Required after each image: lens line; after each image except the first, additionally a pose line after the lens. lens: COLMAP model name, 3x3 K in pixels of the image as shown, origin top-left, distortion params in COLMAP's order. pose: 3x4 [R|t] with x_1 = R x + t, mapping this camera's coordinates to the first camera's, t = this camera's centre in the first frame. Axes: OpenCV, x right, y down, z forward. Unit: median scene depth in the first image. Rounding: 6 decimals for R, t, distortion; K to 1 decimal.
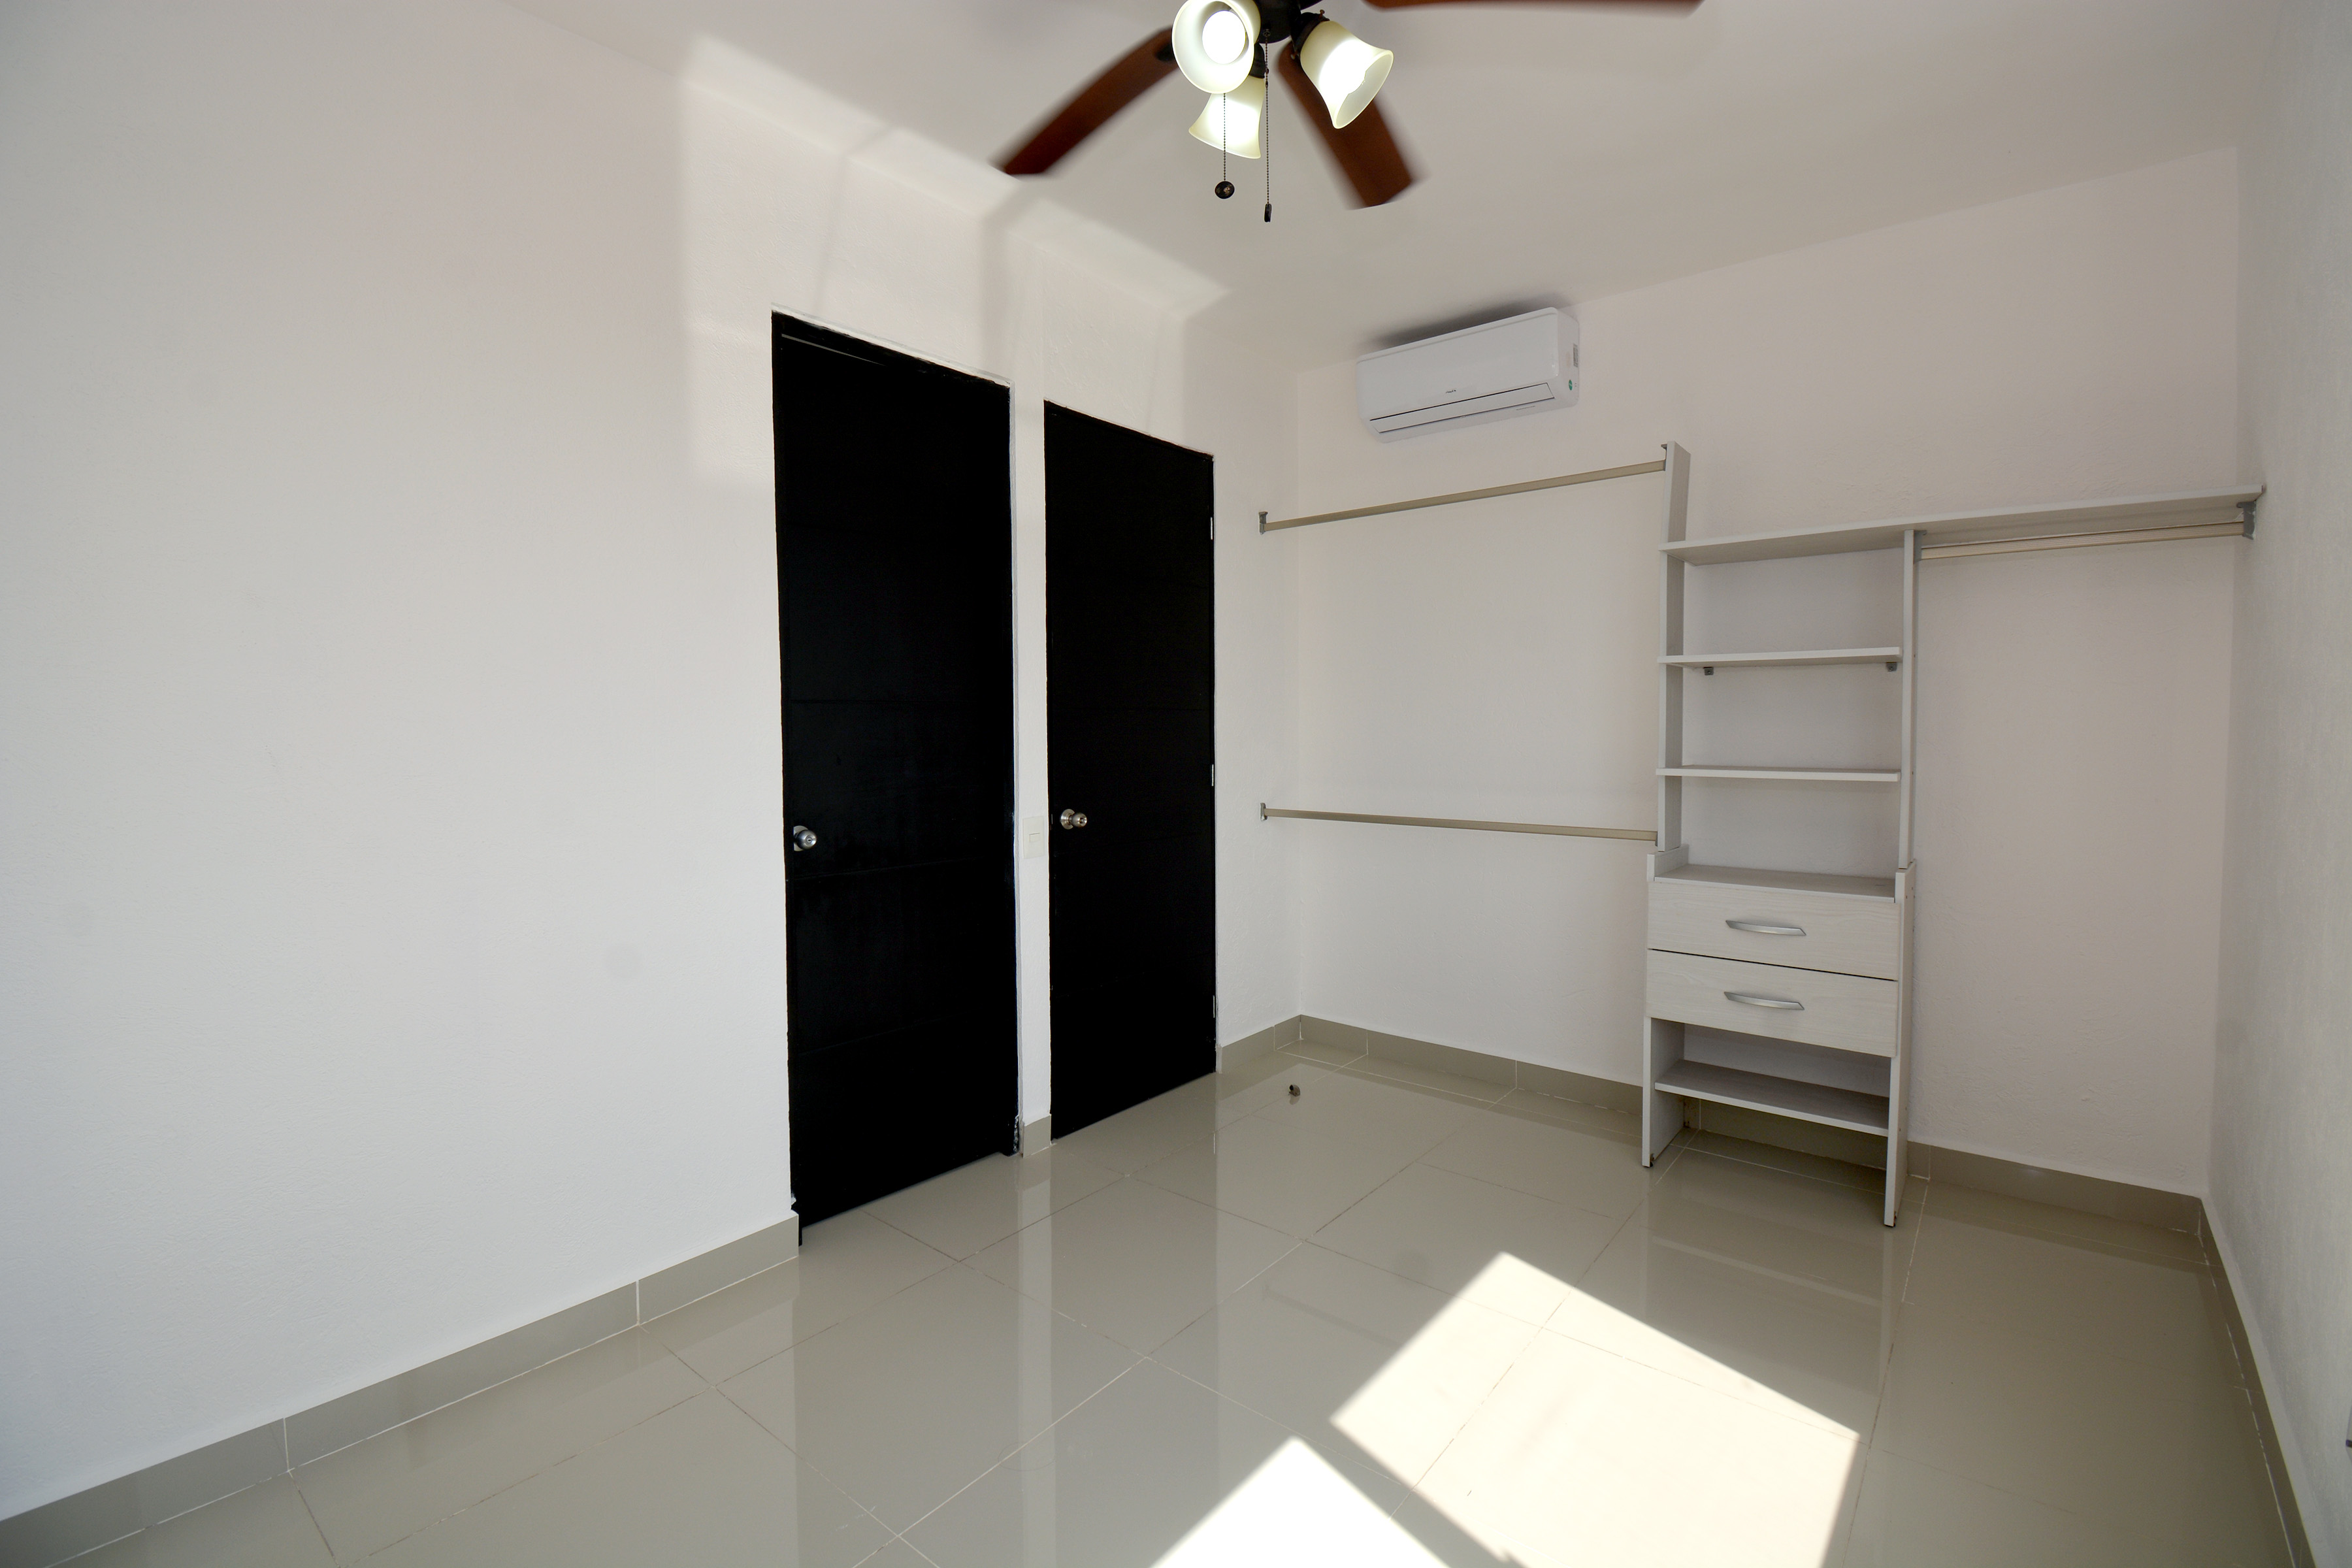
lens RADIAL K [[1058.5, 0, 1191.1], [0, 1058.5, 761.1], [0, 0, 1]] dist [0.018721, -0.026248]
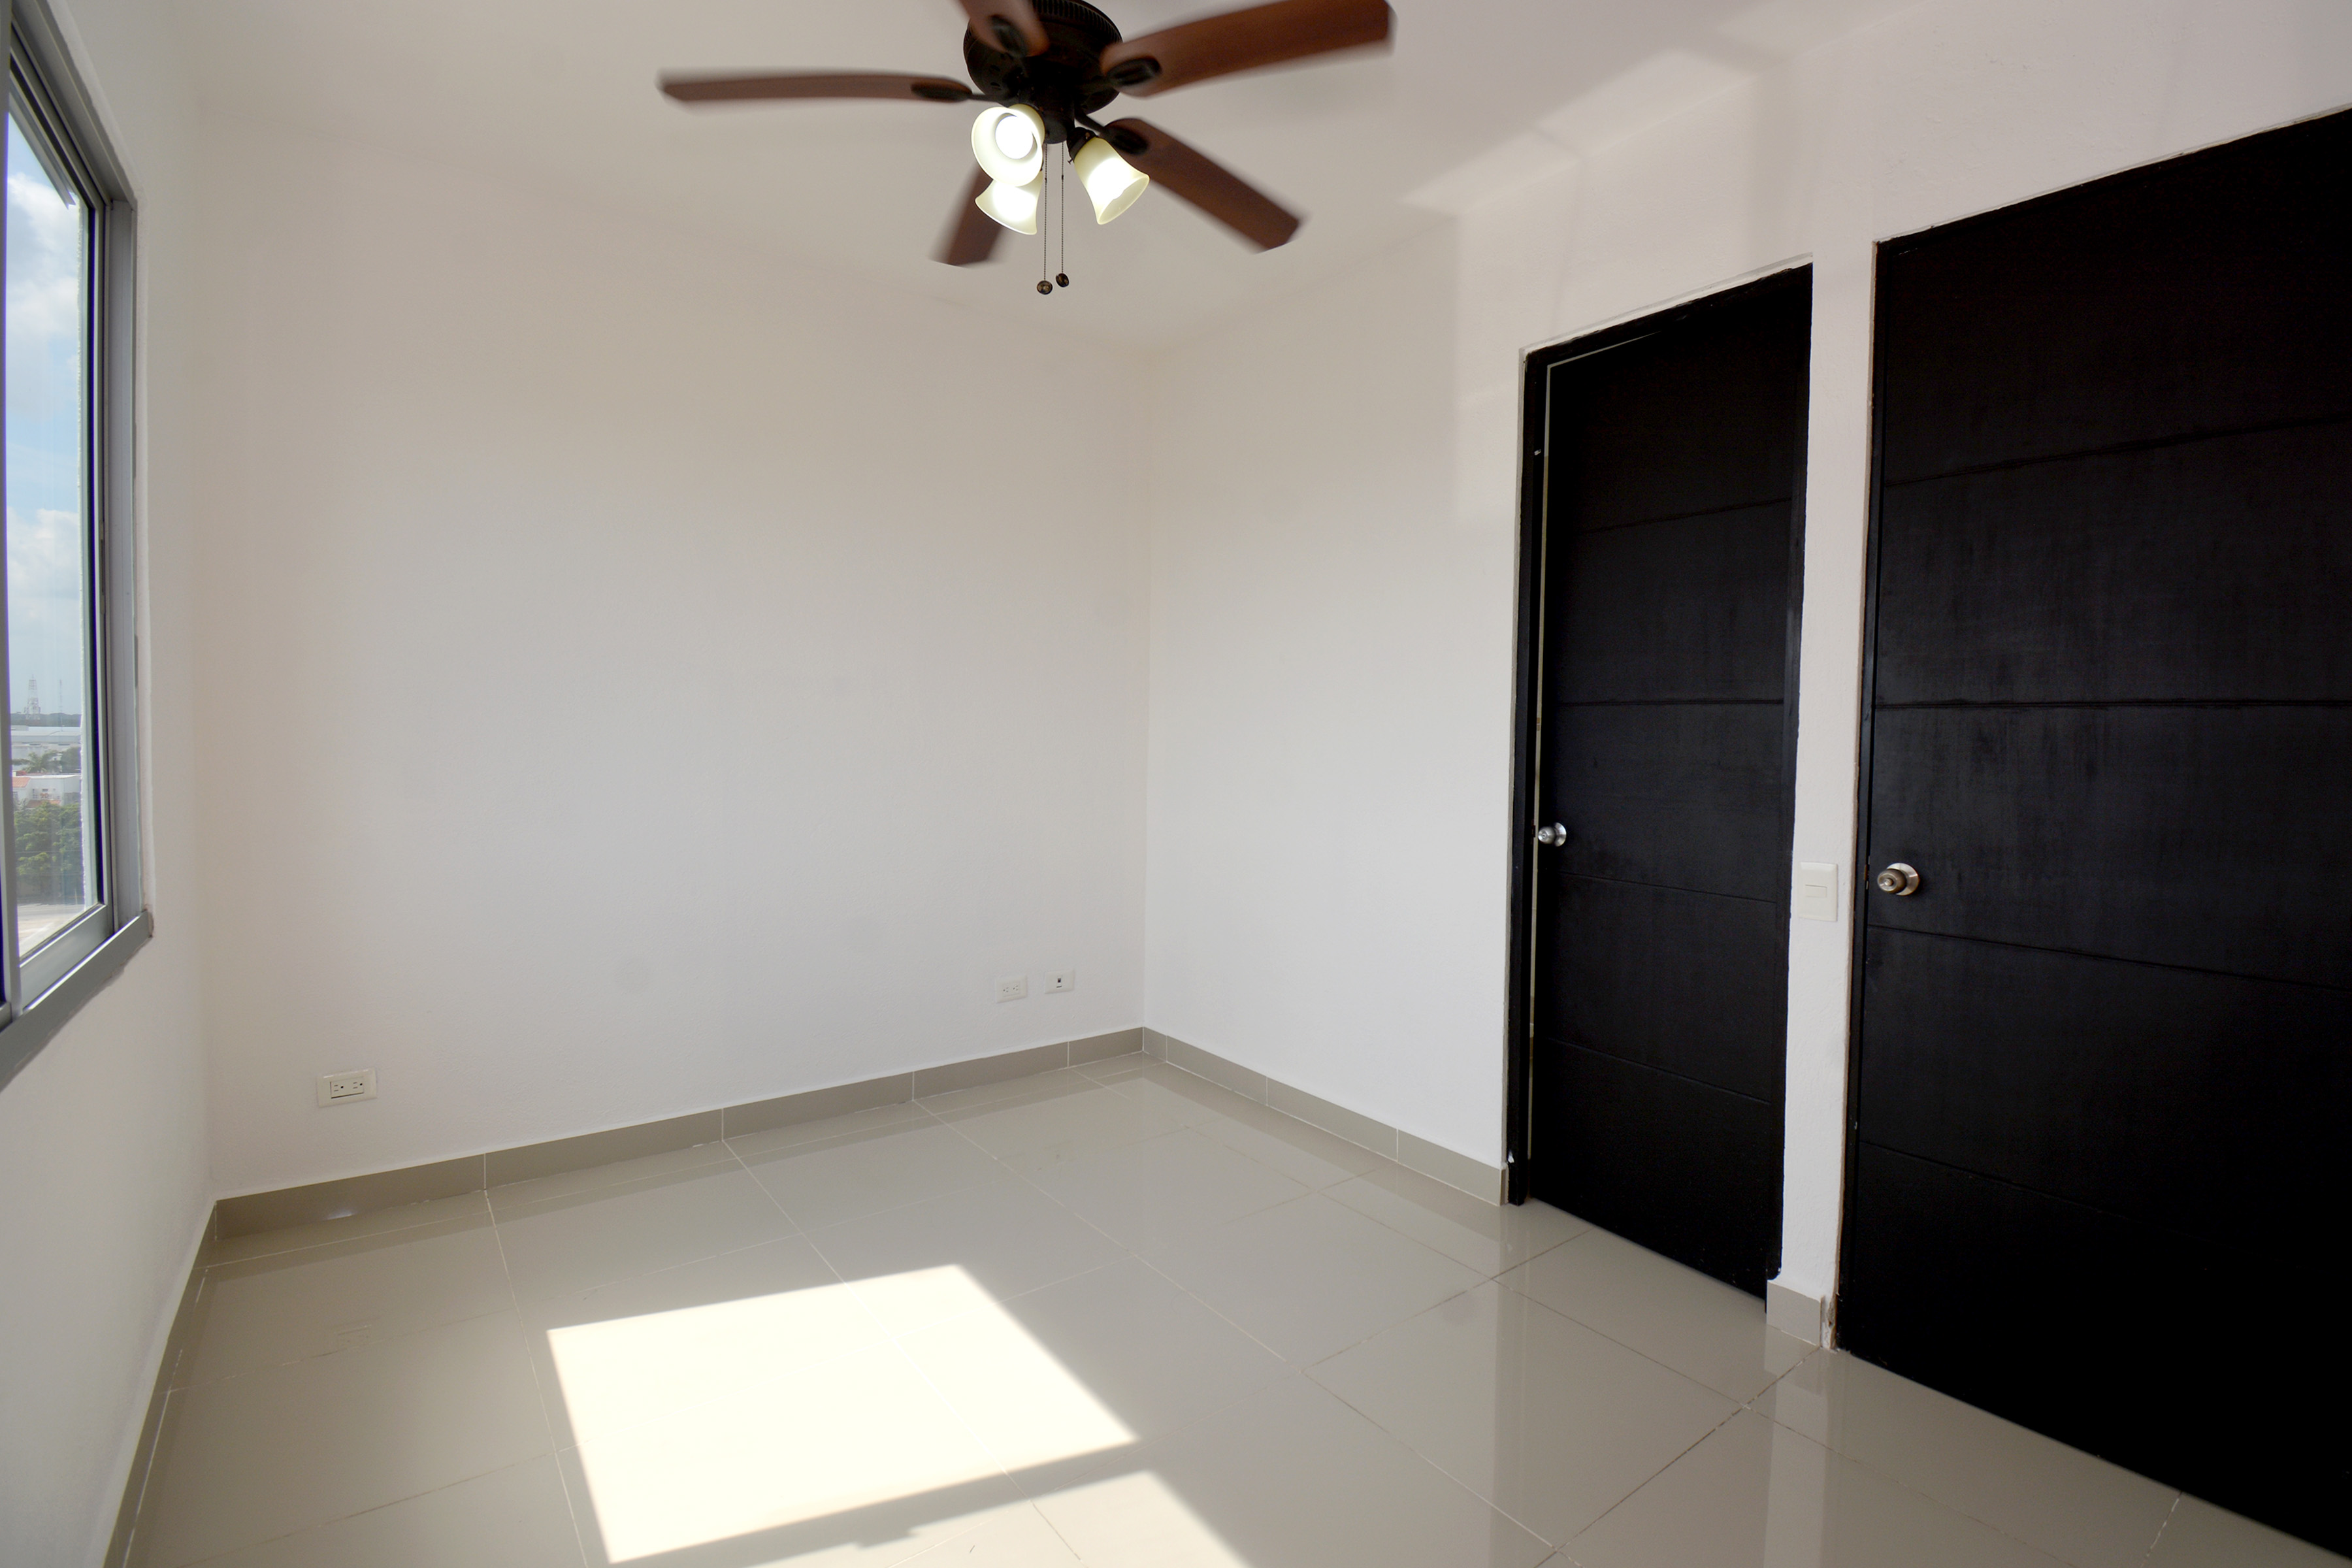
lens RADIAL K [[1058.5, 0, 1191.1], [0, 1058.5, 761.1], [0, 0, 1]] dist [0.018721, -0.026248]
pose [[-0.218086, 0.036159, -0.975259, 0.696685], [-0.050149, 0.997578, 0.048201, -0.033367], [0.974640, 0.059420, -0.215745, 0.833727]]
